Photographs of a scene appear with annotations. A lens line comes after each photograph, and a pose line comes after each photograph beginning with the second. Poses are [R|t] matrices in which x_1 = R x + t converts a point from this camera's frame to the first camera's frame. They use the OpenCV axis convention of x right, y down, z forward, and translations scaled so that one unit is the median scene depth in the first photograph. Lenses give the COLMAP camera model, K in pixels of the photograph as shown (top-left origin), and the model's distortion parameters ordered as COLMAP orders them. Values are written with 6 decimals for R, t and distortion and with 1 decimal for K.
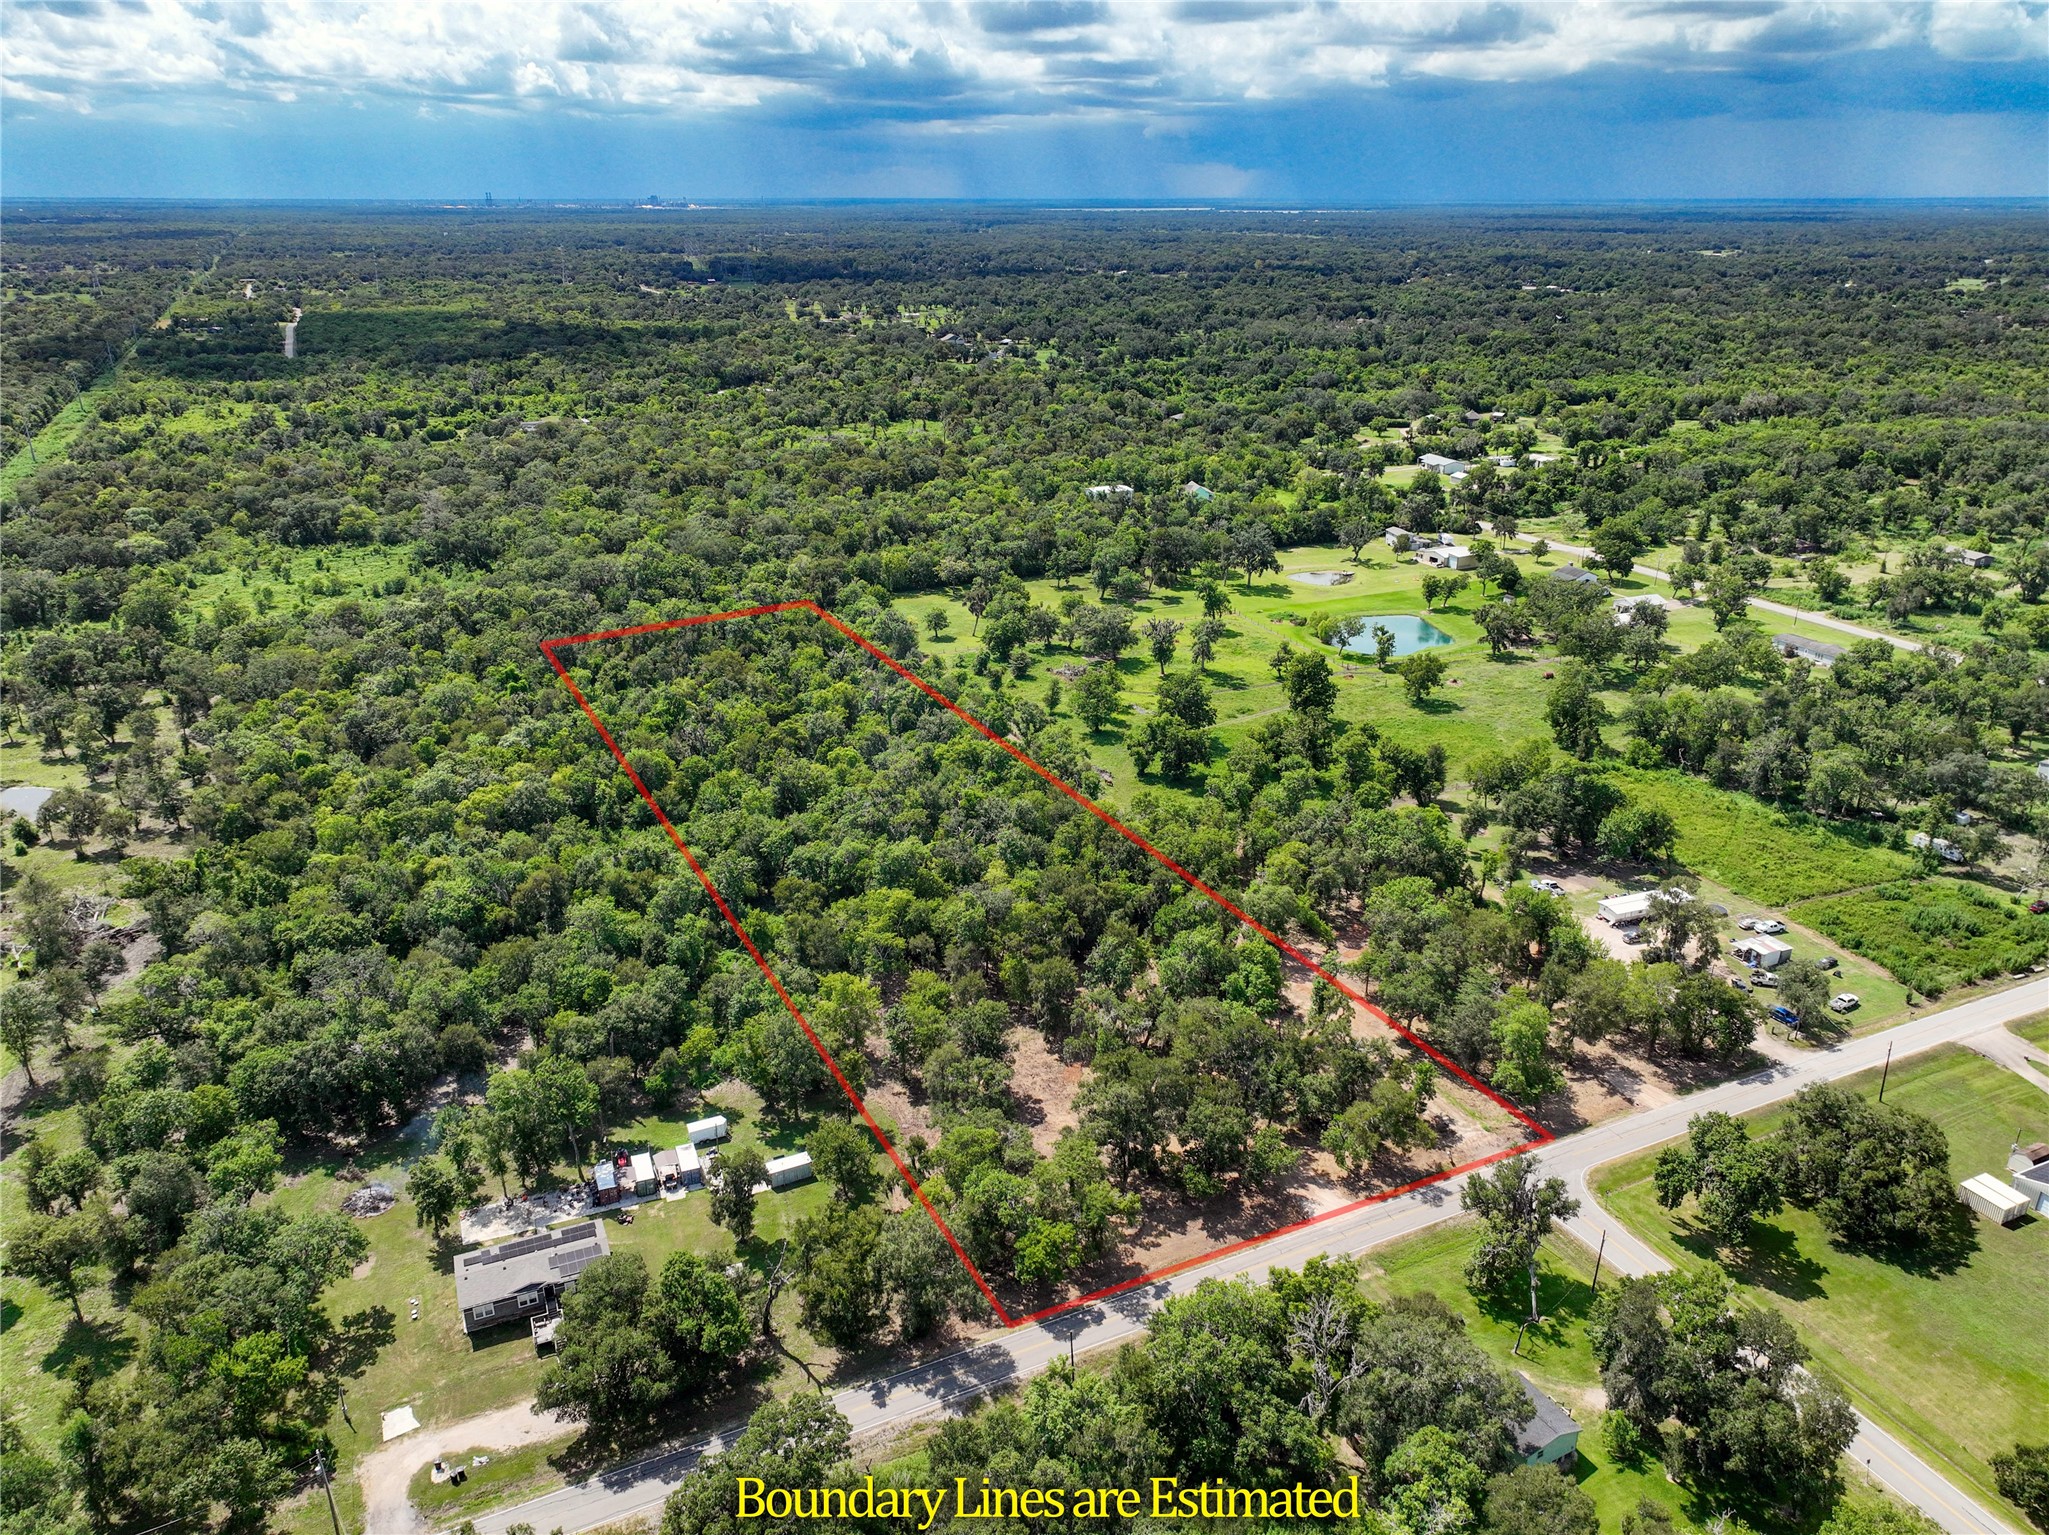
lens RADIAL K [[1451.1, 0, 1024.5], [0, 1451.1, 767.5], [0, 0, 1]] dist [-0.009059, 0.022989]
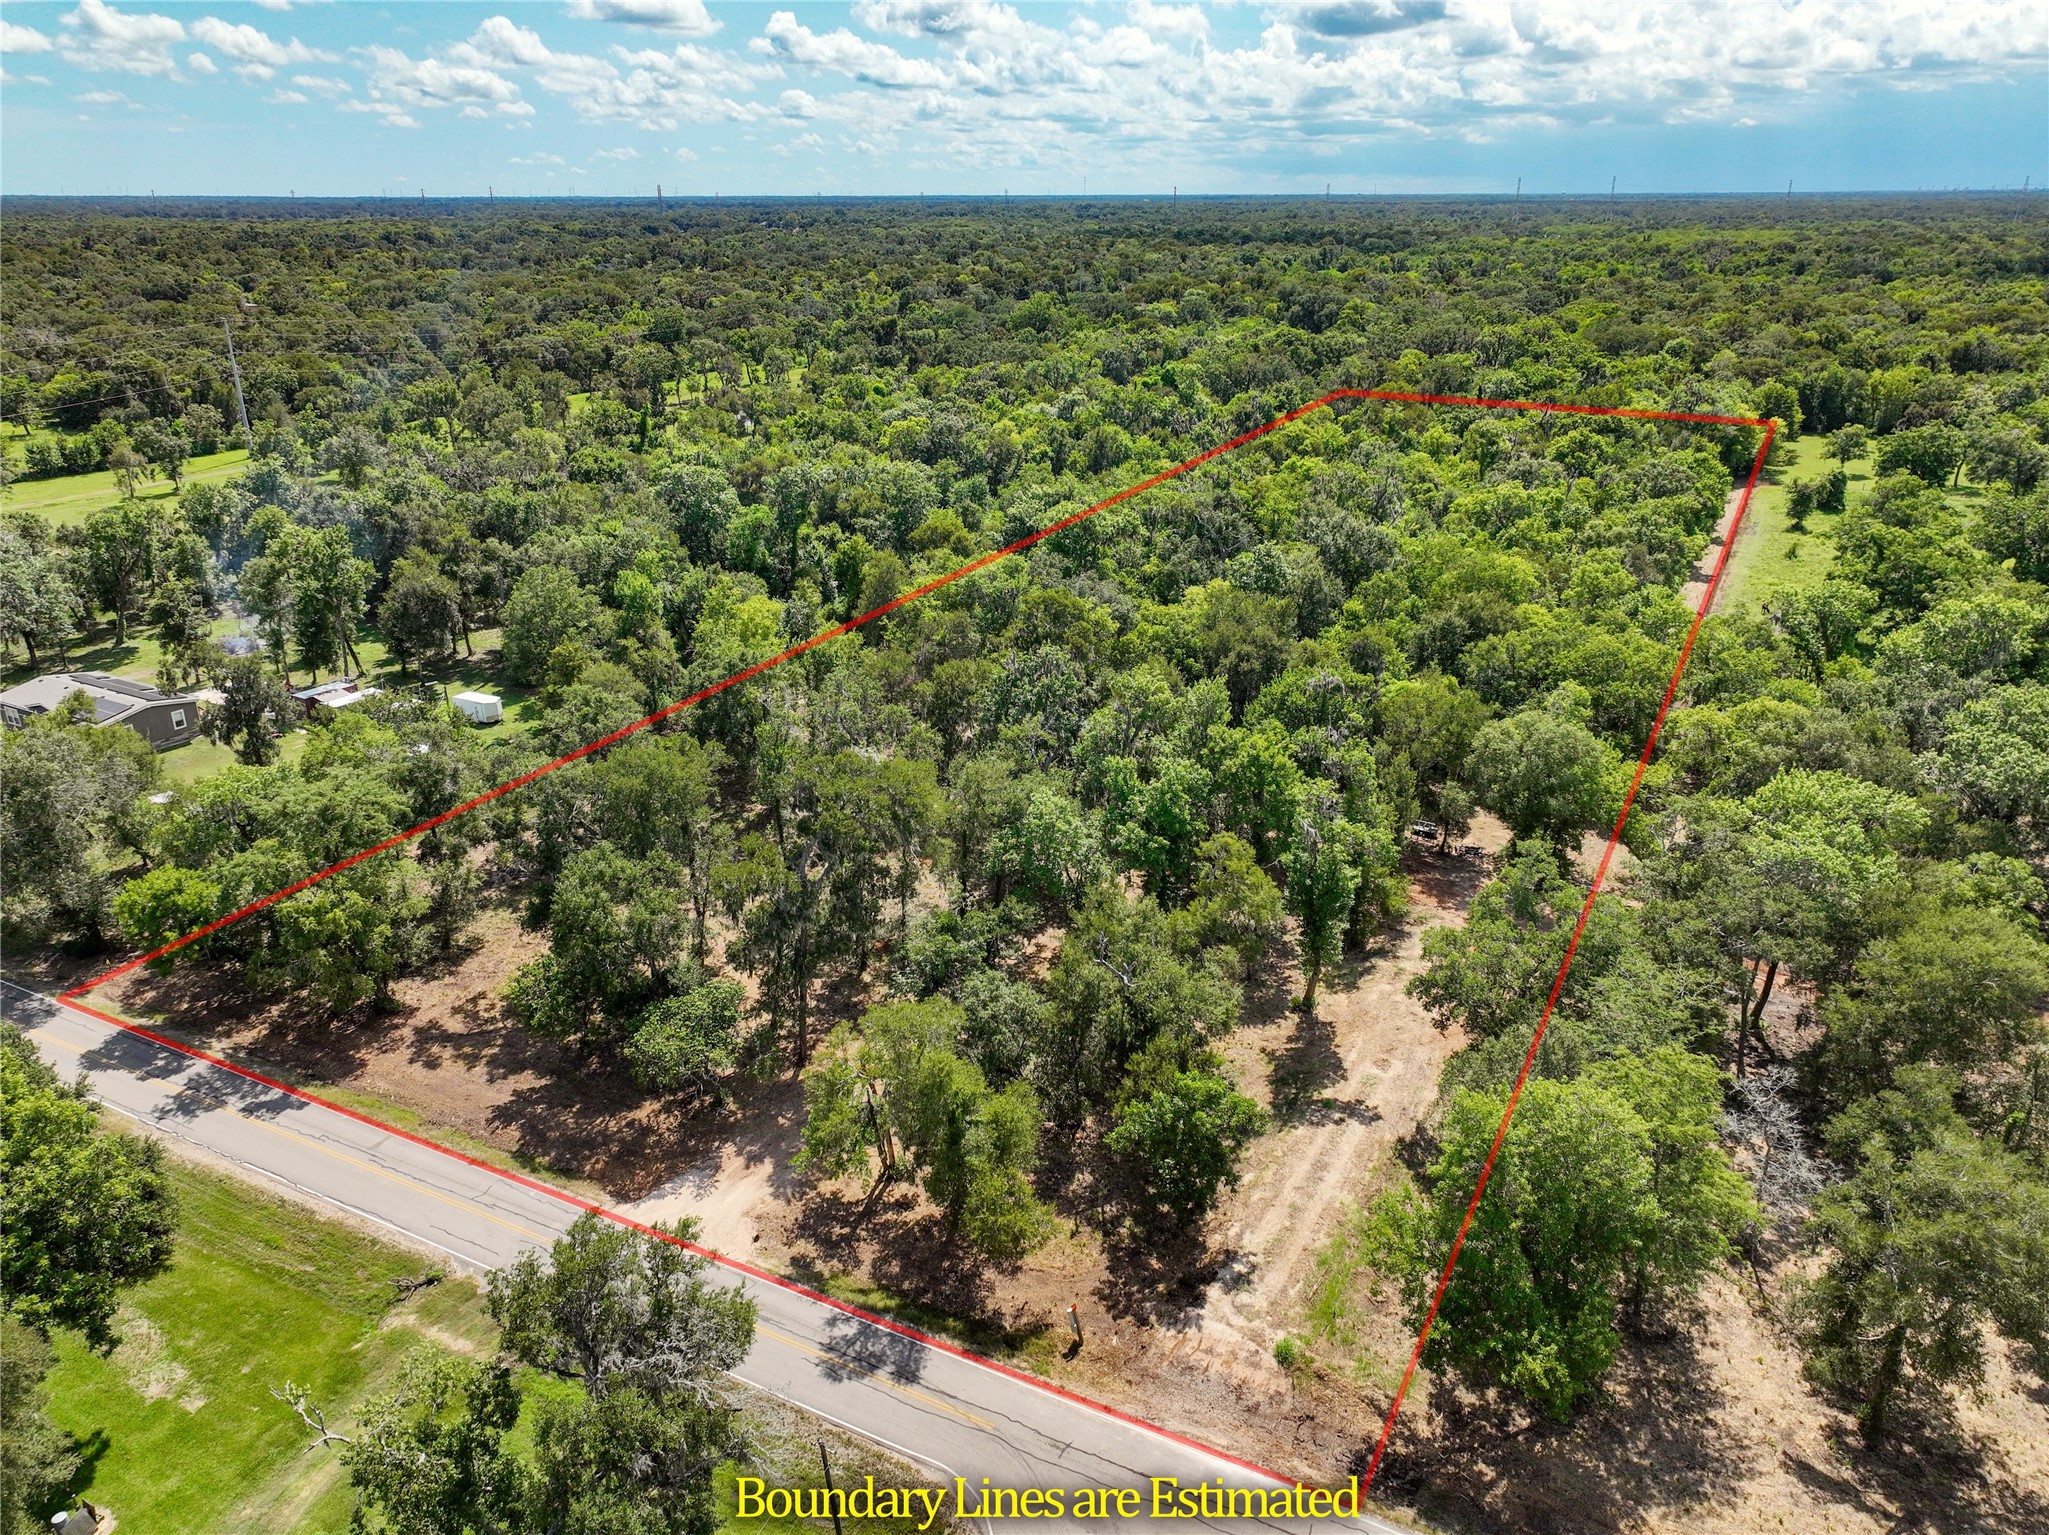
lens RADIAL K [[1416.7, 0, 999.1], [0, 1416.7, 793.9], [0, 0, 1]] dist [-0.008303, 0.020186]
pose [[0.600241, 0.307639, -0.738288, 0.503088], [-0.290785, 0.943840, 0.156877, 0.107864], [0.745087, 0.120519, 0.655988, 0.779030]]
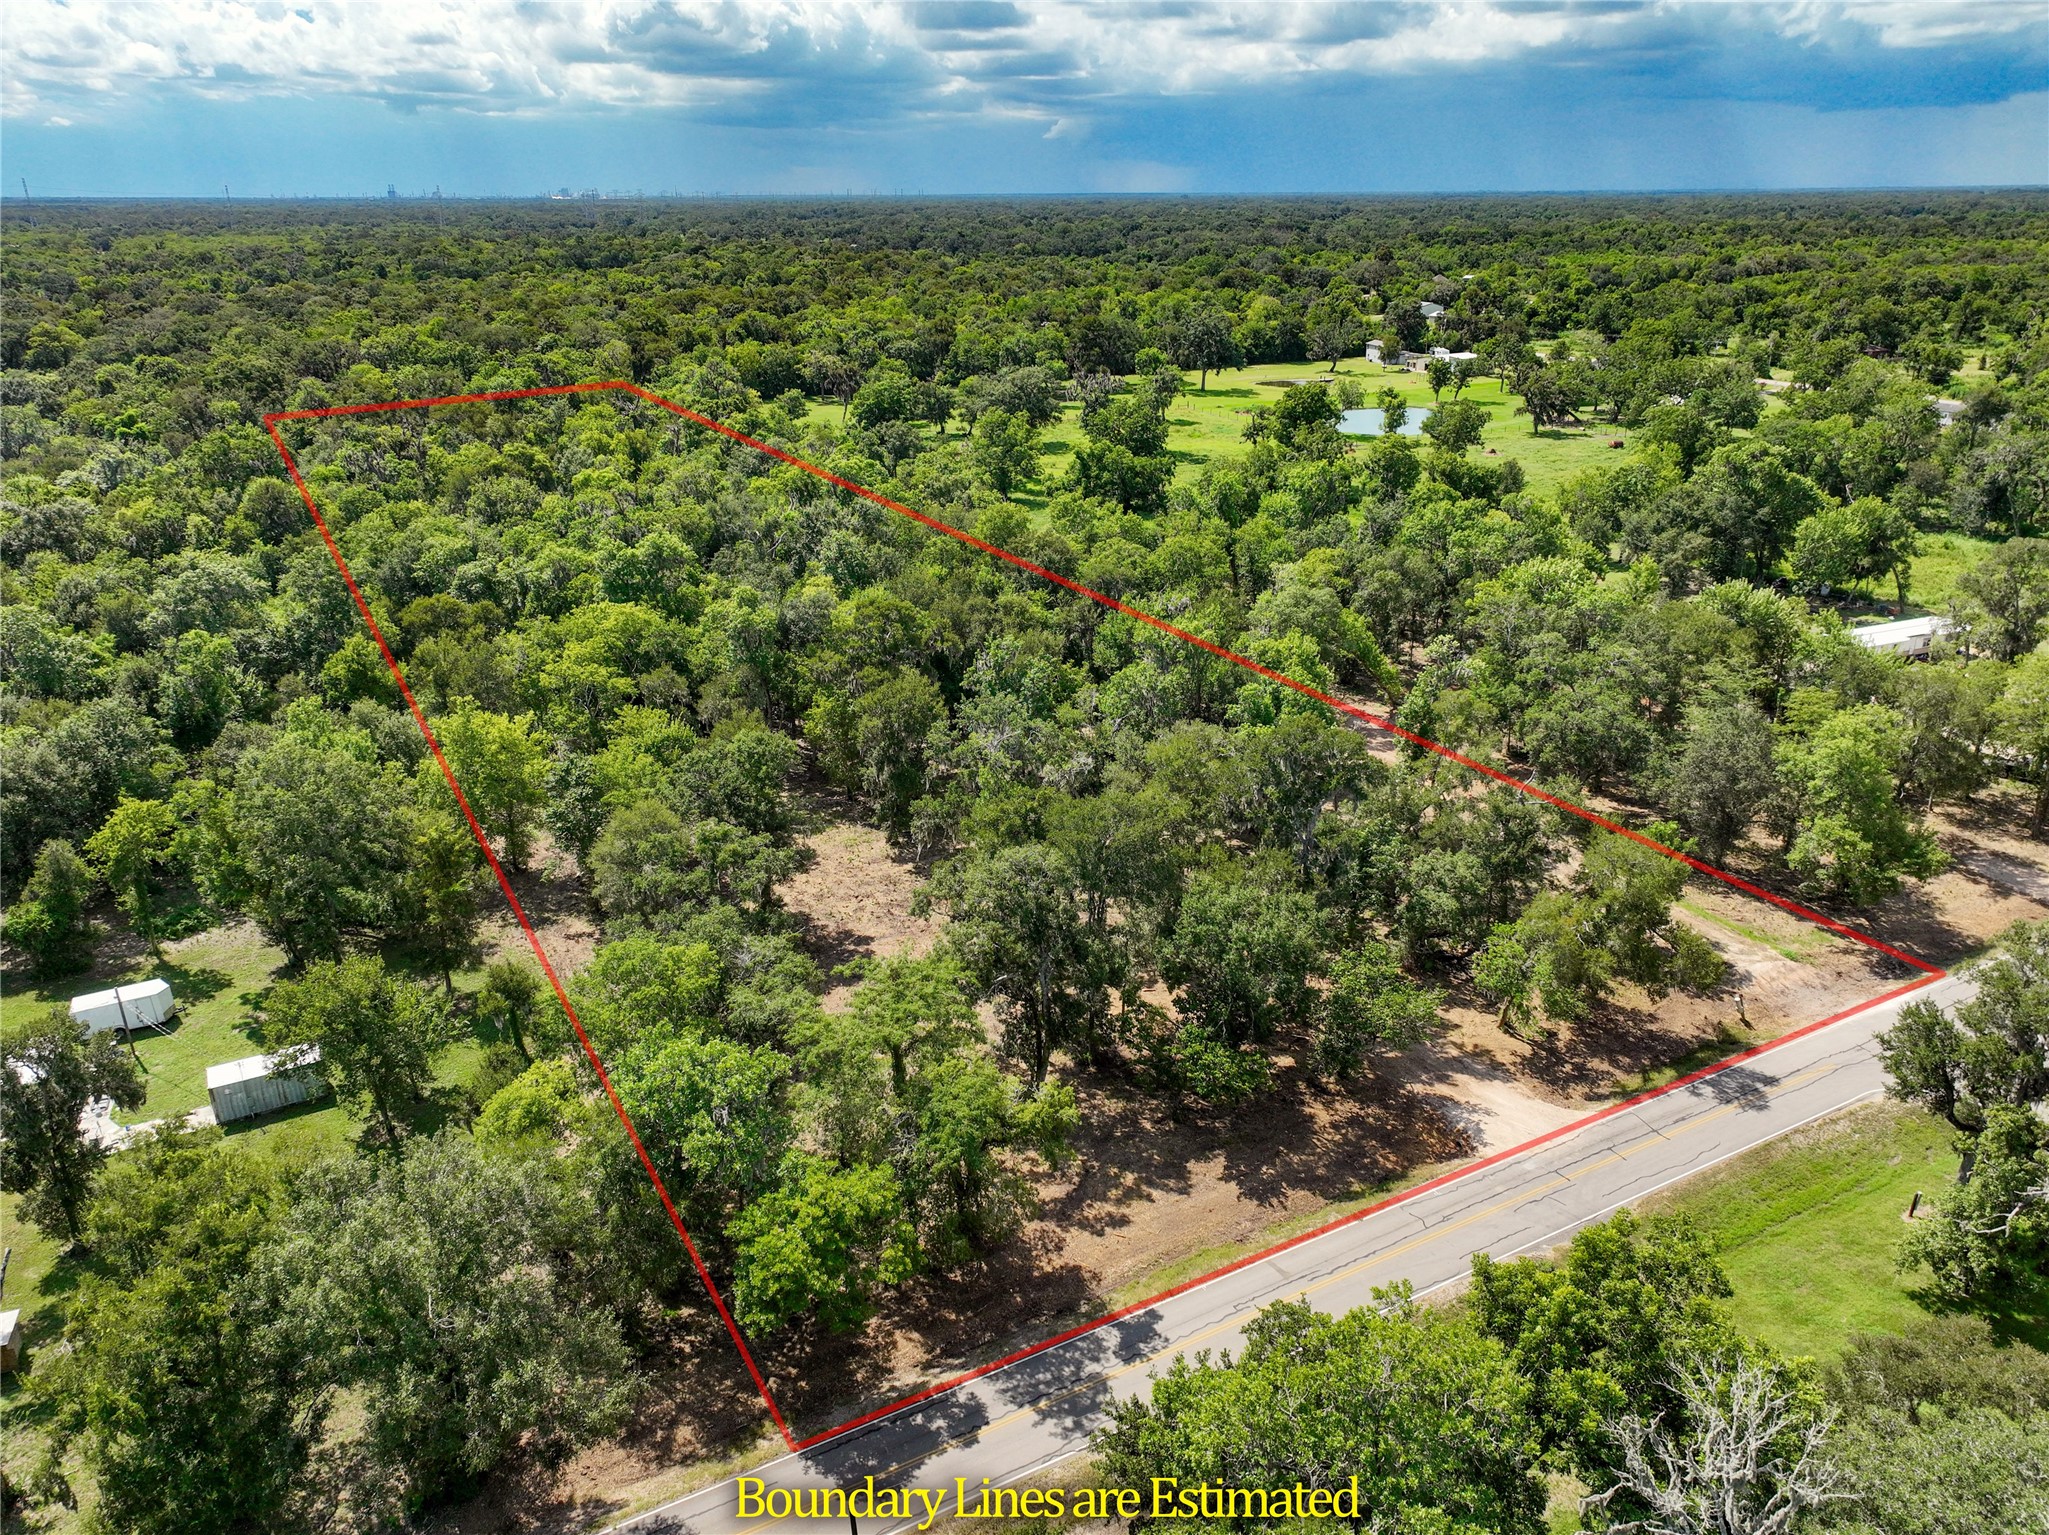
lens RADIAL K [[1451.1, 0, 1024.5], [0, 1451.1, 767.5], [0, 0, 1]] dist [-0.009059, 0.022989]
pose [[0.998691, -0.025682, 0.044245, 0.047078], [0.025684, 0.999670, 0.000520, 0.190820], [-0.044244, 0.000617, 0.999021, 0.563237]]
